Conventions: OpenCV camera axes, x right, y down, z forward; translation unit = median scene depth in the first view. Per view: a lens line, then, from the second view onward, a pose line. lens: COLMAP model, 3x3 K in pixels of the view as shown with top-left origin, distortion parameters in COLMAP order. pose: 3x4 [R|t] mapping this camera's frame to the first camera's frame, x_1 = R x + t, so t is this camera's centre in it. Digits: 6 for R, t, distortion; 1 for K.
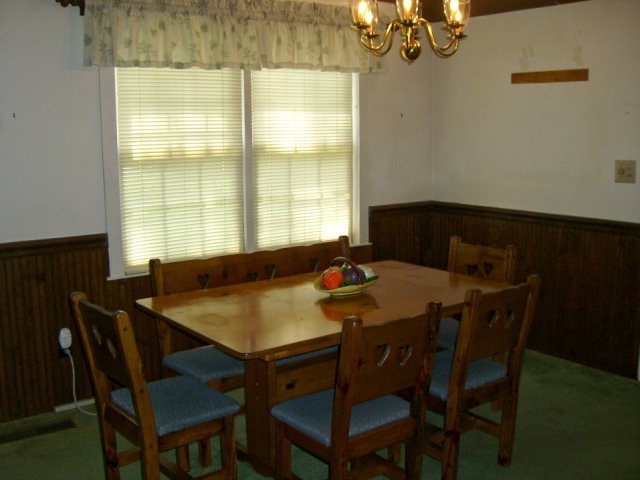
lens RADIAL K [[702.1, 0, 320.0], [0, 702.1, 240.0], [0, 0, 1]] dist [-0.247757, 0.276067]
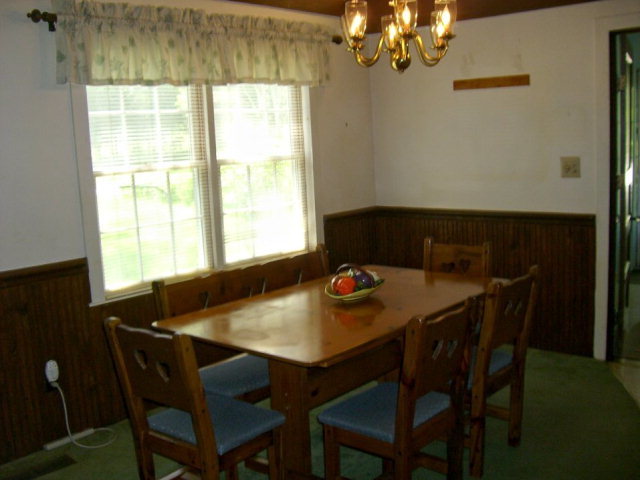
lens RADIAL K [[702.1, 0, 320.0], [0, 702.1, 240.0], [0, 0, 1]] dist [-0.247757, 0.276067]
pose [[0.980124, -0.066937, 0.186750, -0.167342], [0.070755, 0.997398, -0.013847, 0.001586], [-0.185338, 0.026785, 0.982310, -0.001191]]
